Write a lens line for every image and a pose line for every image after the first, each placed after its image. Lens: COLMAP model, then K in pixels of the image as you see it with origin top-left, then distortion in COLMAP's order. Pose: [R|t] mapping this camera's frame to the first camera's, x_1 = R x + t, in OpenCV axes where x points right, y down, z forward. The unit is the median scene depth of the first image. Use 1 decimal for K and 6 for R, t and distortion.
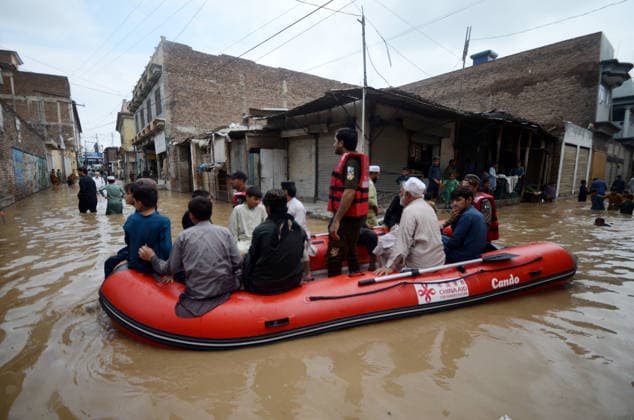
lens RADIAL K [[273.3, 0, 315.7], [0, 273.3, 209.7], [0, 0, 1]] dist [0.009319, -0.014039]
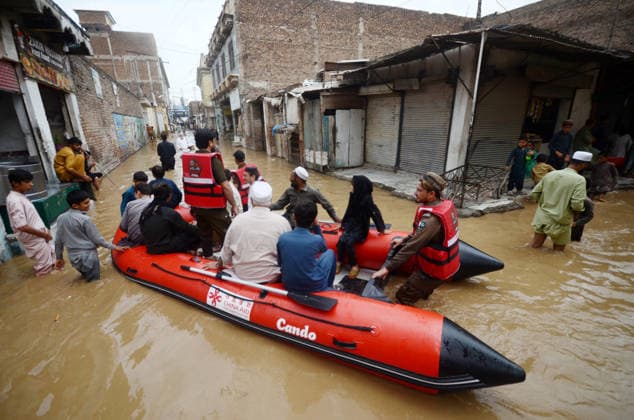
lens RADIAL K [[273.3, 0, 316.2], [0, 273.3, 209.3], [0, 0, 1]] dist [0.009319, -0.014039]
pose [[0.971158, 0.056904, -0.231549, -0.020903], [-0.015112, 0.983842, 0.178400, -0.032887], [0.237959, -0.169755, 0.956326, 0.037692]]
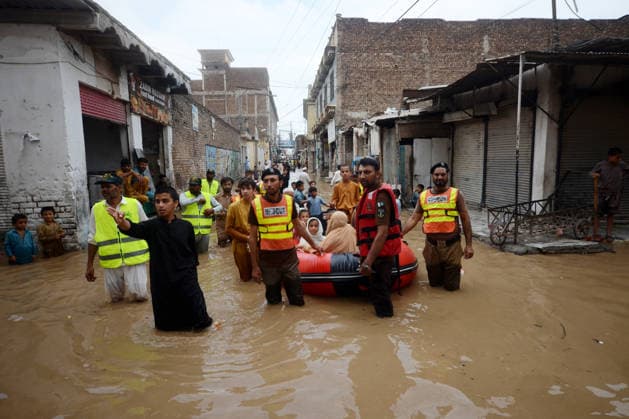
lens RADIAL K [[364.3, 0, 340.5], [0, 364.3, 197.7], [0, 0, 1]] dist [0.006265, 0.005546]
pose [[0.857467, 0.043102, -0.512731, 0.088875], [-0.058067, 0.998225, -0.013194, -0.013804], [0.511253, 0.041087, 0.858448, -0.005679]]
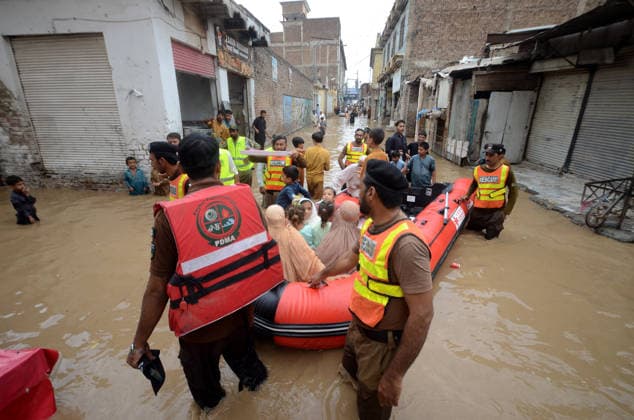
lens RADIAL K [[302.1, 0, 317.2], [0, 302.1, 208.6], [0, 0, 1]] dist [0.010016, -0.004271]
pose [[0.702043, 0.231668, -0.673399, 0.050254], [-0.101637, 0.968521, 0.227238, -0.029580], [0.704844, -0.091089, 0.703489, 0.031454]]
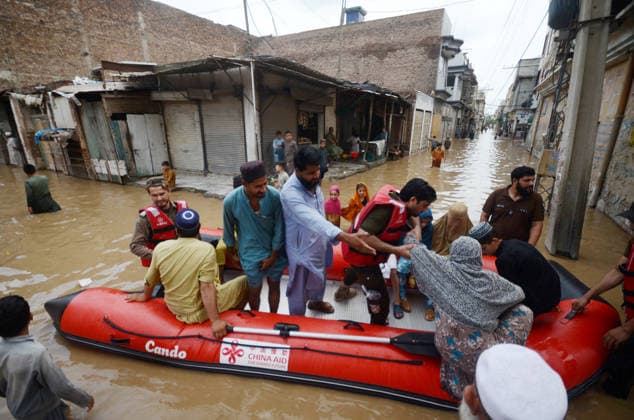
lens RADIAL K [[273.3, 0, 316.6], [0, 273.3, 209.8], [0, 0, 1]] dist [0.009319, -0.014039]
pose [[0.917754, -0.118096, 0.379184, -0.012275], [0.050498, 0.981716, 0.183530, -0.033836], [-0.393925, -0.149287, 0.906938, -0.007054]]
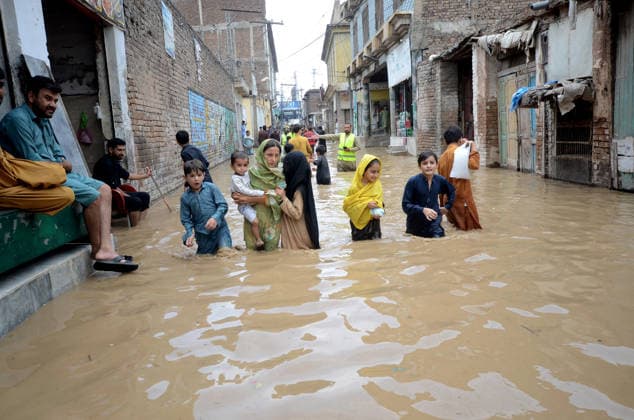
lens RADIAL K [[516.8, 0, 316.3], [0, 516.8, 208.0], [0, 0, 1]] dist [0.001797, 0.018402]
pose [[0.808965, 0.043148, -0.586272, -0.132686], [-0.025343, 0.998935, 0.038550, -0.011219], [0.587311, -0.016328, 0.809197, 0.145801]]
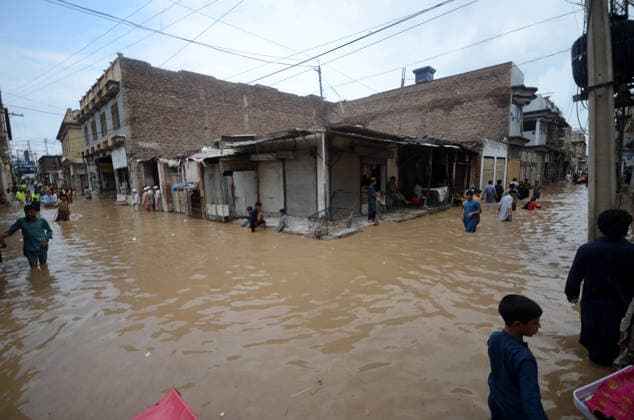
lens RADIAL K [[273.3, 0, 316.0], [0, 273.3, 210.0], [0, 0, 1]] dist [0.009319, -0.014039]
pose [[0.988735, -0.046298, 0.142334, -0.018217], [0.046843, 0.998902, -0.000481, -0.026706], [-0.142156, 0.007143, 0.989819, -0.083309]]
